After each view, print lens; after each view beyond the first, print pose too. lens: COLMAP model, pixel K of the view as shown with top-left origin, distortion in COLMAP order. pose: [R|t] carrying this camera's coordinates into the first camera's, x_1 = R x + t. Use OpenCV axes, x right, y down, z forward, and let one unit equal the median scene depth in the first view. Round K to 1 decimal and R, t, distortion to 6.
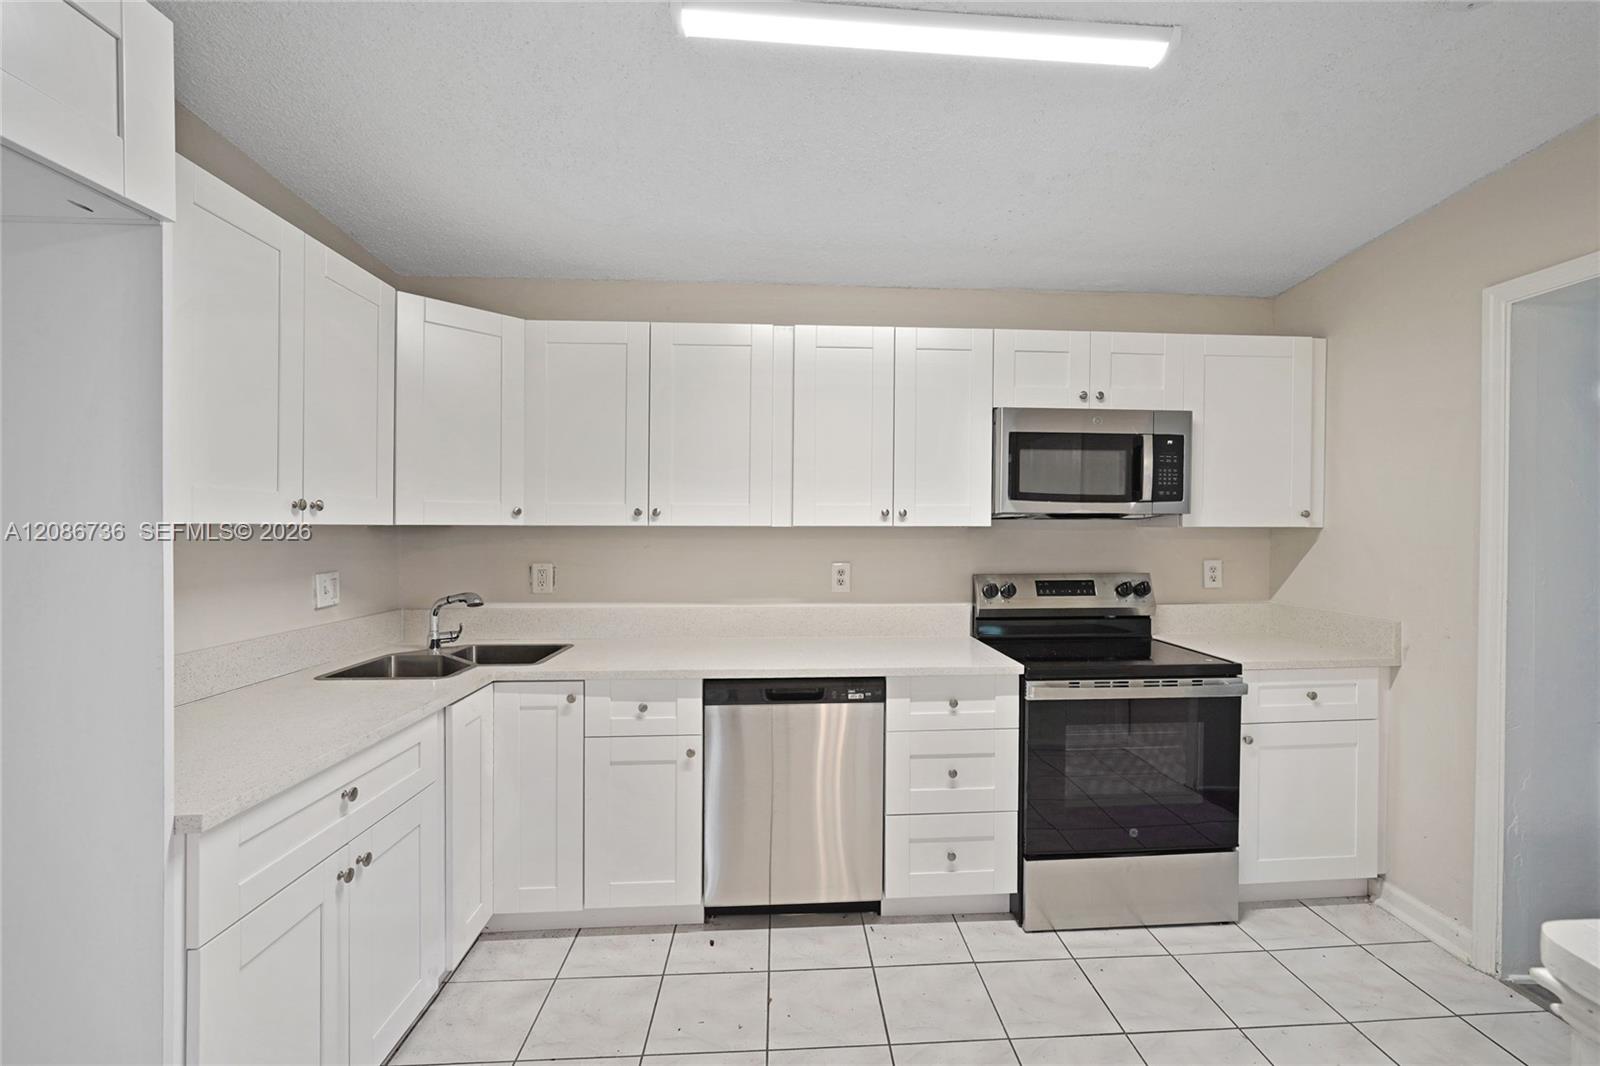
lens RADIAL K [[660.4, 0, 825.2], [0, 660.4, 543.5], [0, 0, 1]] dist [-0.007941, 0.004269]
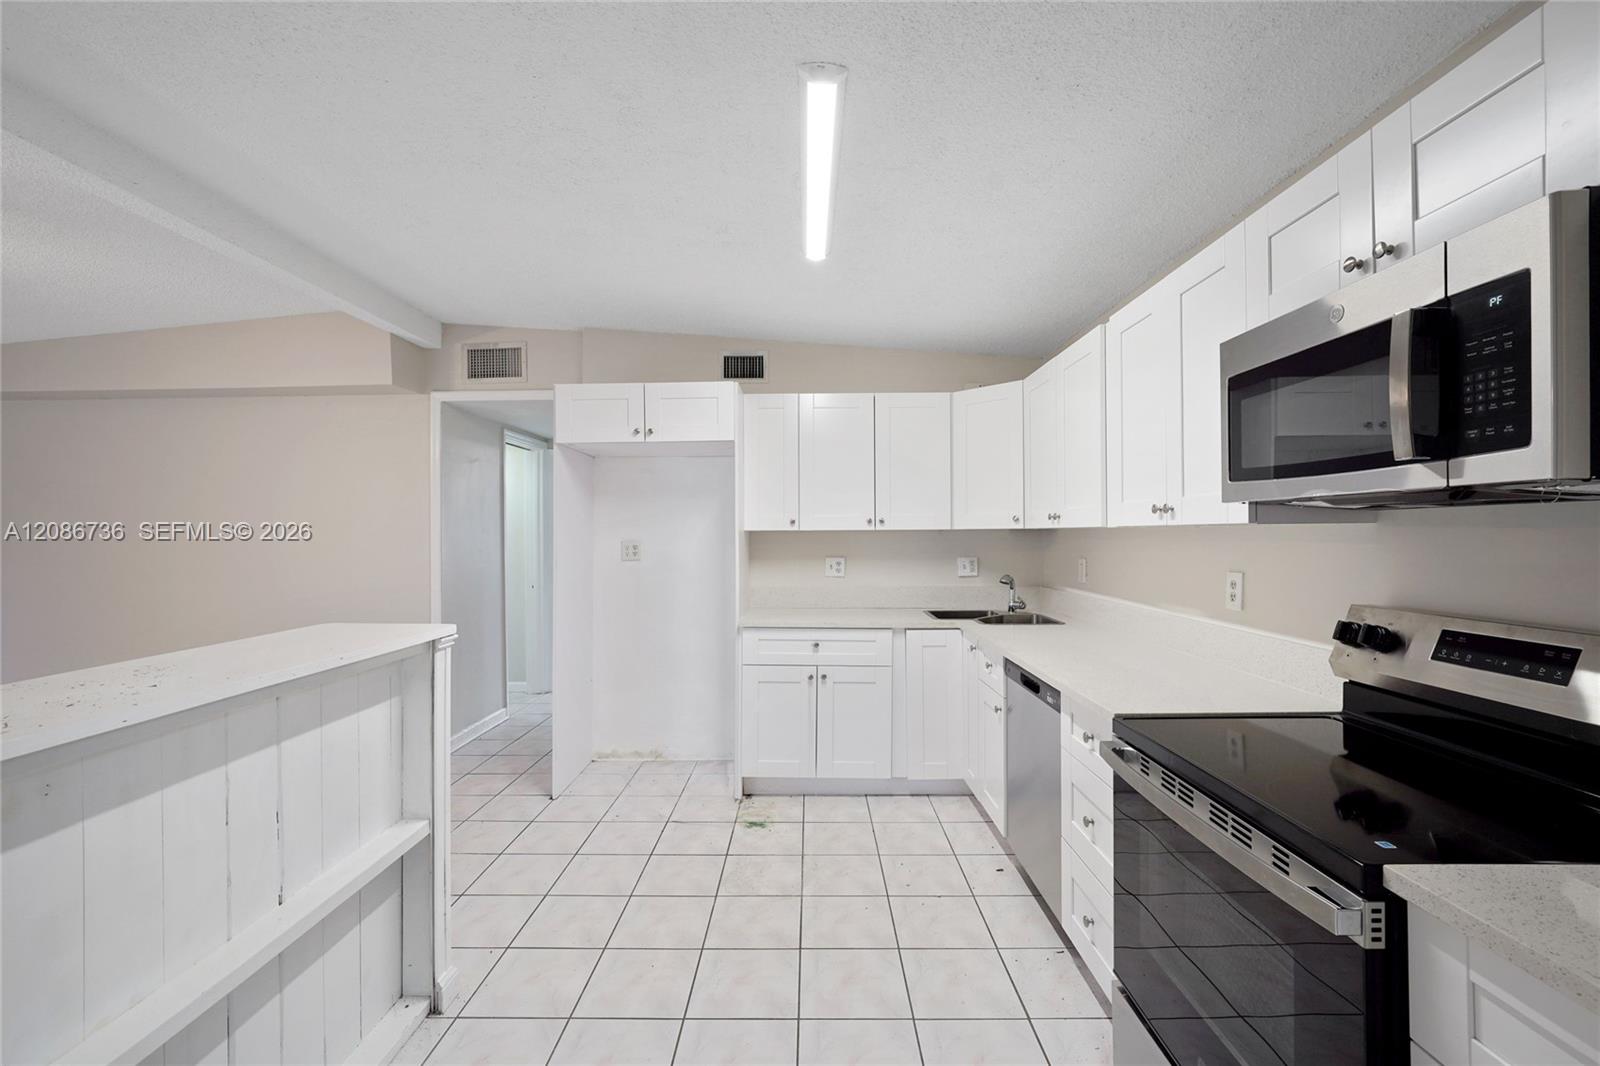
lens RADIAL K [[660.4, 0, 791.7], [0, 660.4, 535.9], [0, 0, 1]] dist [-0.007941, 0.004269]
pose [[-0.072355, 0.002831, -0.997375, 0.950454], [-0.012459, 0.999915, 0.003742, -0.010957], [0.997301, 0.012697, -0.072314, 0.621161]]
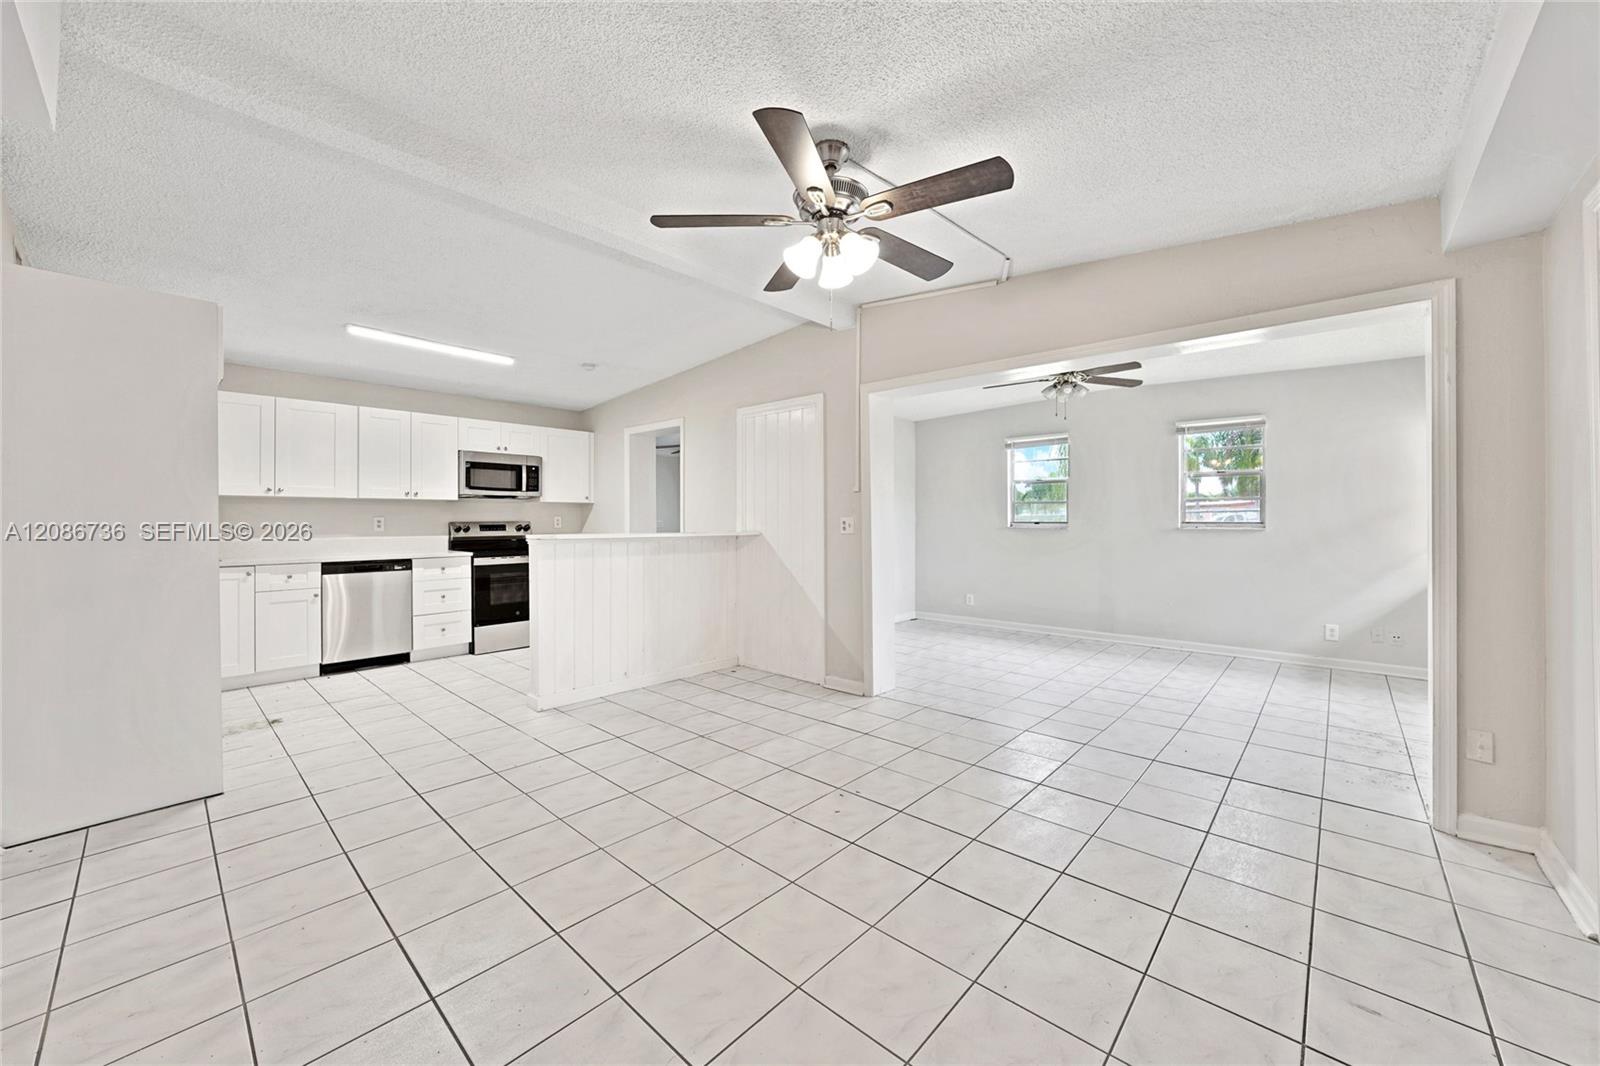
lens RADIAL K [[619.0, 0, 798.6], [0, 619.0, 523.7], [0, 0, 1]] dist [-0.014313, 0.000061]
pose [[0.725712, -0.006519, 0.687968, -0.397060], [0.016178, 0.999840, -0.007592, 0.099246], [-0.687809, 0.016640, 0.725701, -1.494316]]
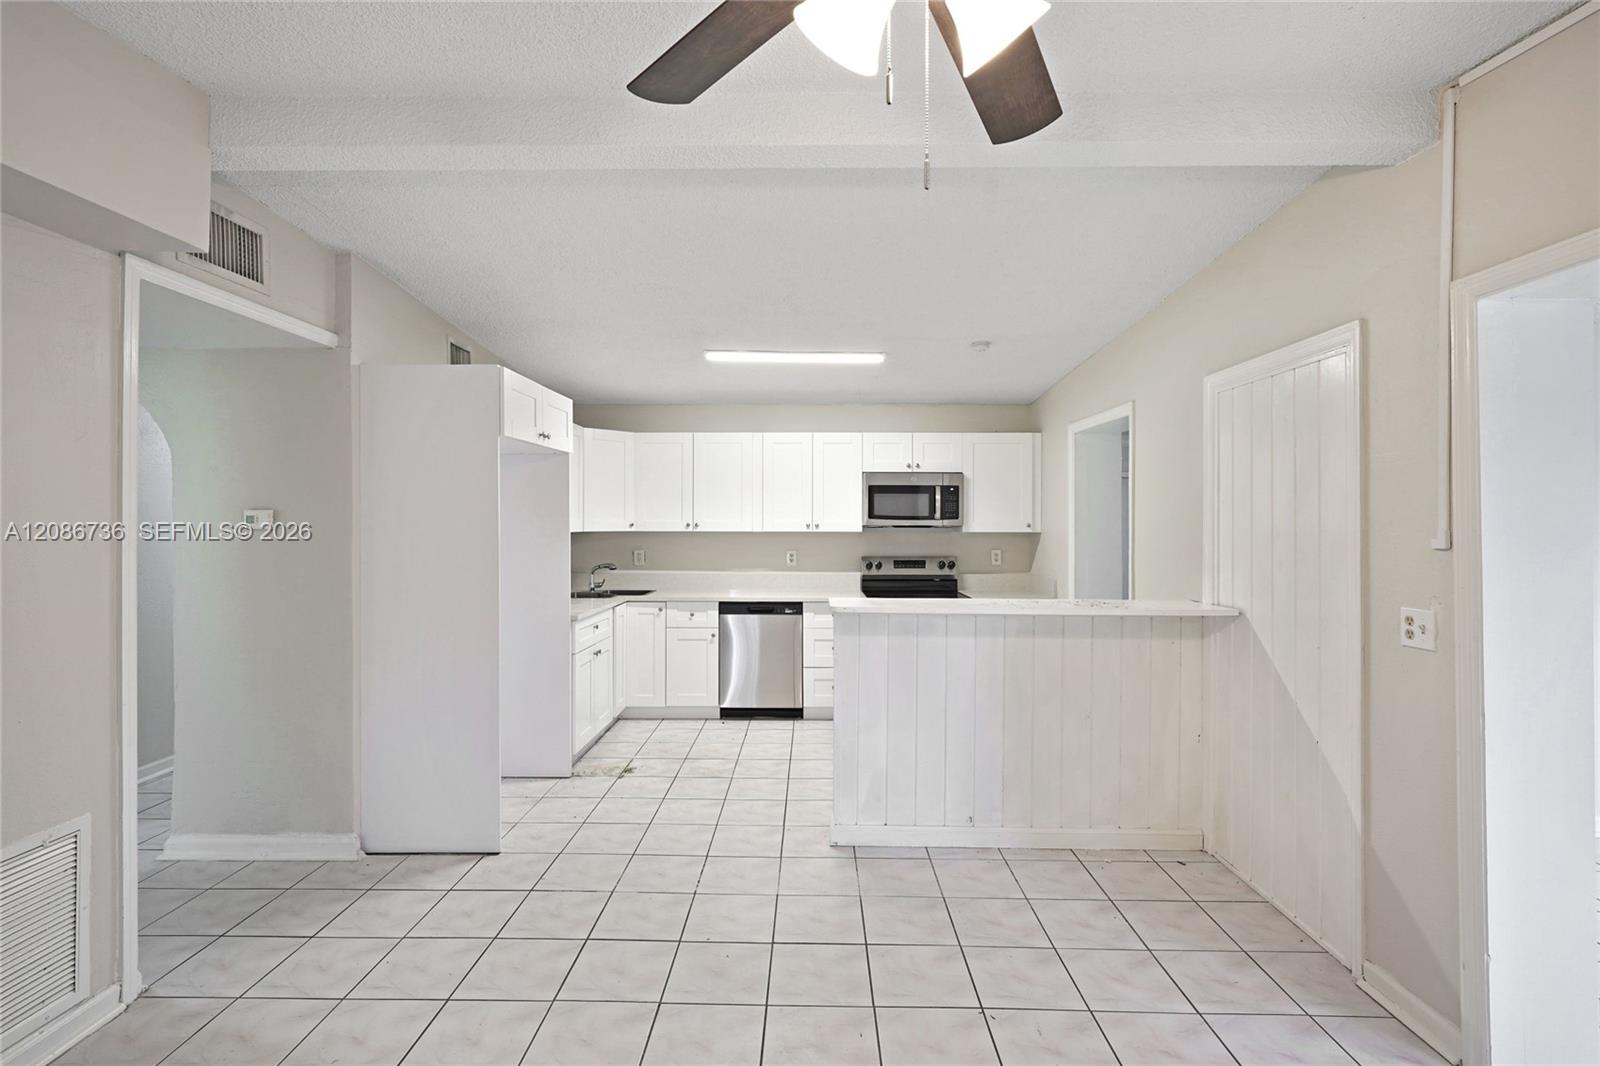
lens RADIAL K [[735.4, 0, 781.3], [0, 735.4, 525.7], [0, 0, 1]] dist [-0.002814, 0.000211]
pose [[0.995426, -0.000311, -0.095533, 0.226082], [-0.001202, 0.999875, -0.015784, -0.009170], [0.095526, 0.015827, 0.995301, -1.257001]]
